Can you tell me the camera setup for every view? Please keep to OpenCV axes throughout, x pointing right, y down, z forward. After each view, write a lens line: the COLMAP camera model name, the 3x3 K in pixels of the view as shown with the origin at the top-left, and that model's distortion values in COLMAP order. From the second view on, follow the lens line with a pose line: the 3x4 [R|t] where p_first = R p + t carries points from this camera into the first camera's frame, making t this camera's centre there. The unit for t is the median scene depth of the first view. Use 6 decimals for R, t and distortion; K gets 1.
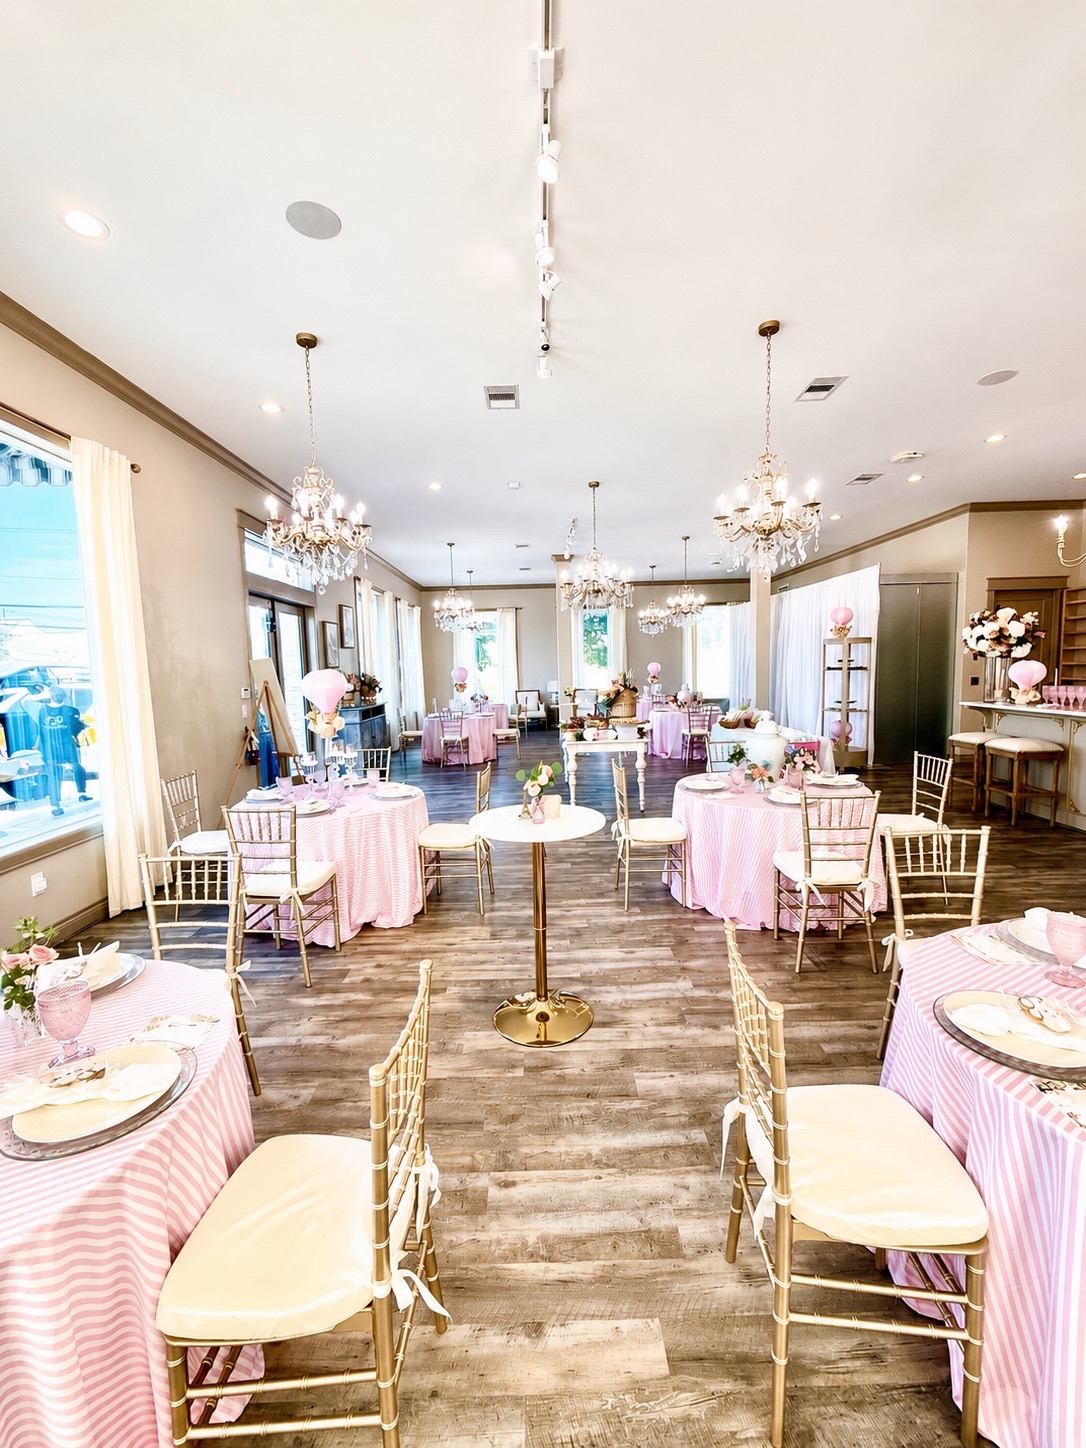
lens RADIAL K [[606.2, 0, 542.4], [0, 606.2, 724.8], [0, 0, 1]] dist [-0.001217, -0.000204]
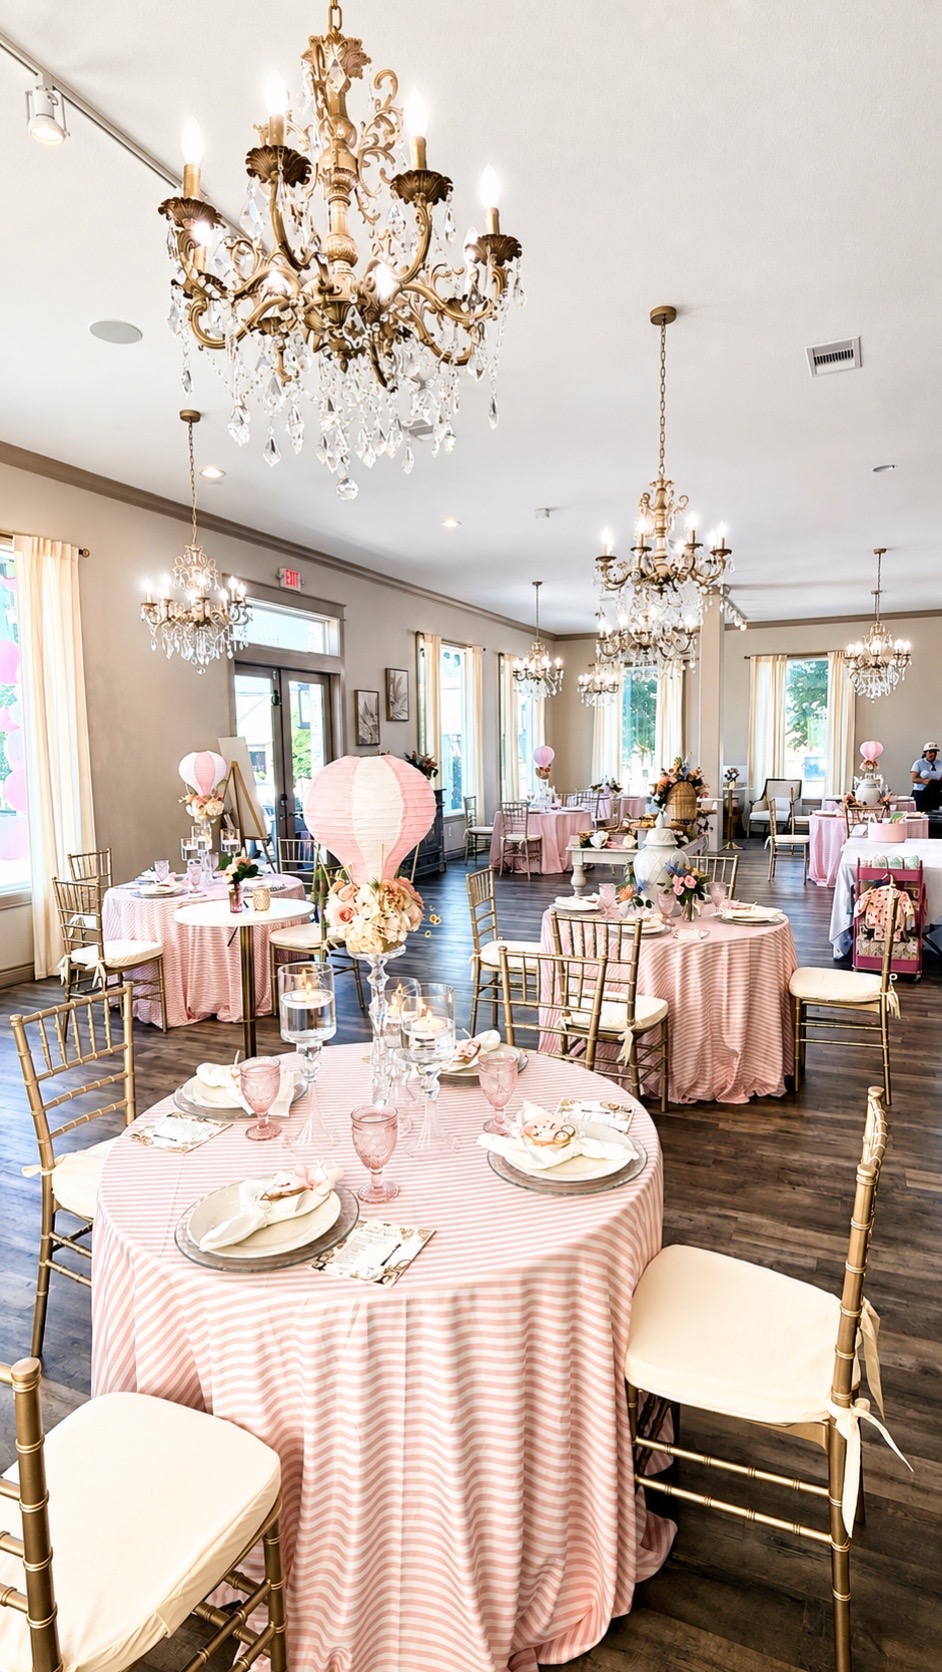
lens RADIAL K [[887.7, 0, 474.1], [0, 887.7, 832.5], [0, 0, 1]] dist [0.001177, -0.000009]
pose [[0.911330, 0.051514, -0.408441, 0.385255], [-0.048658, 0.998664, 0.017387, -0.004467], [0.408791, 0.004029, 0.912619, -0.072414]]
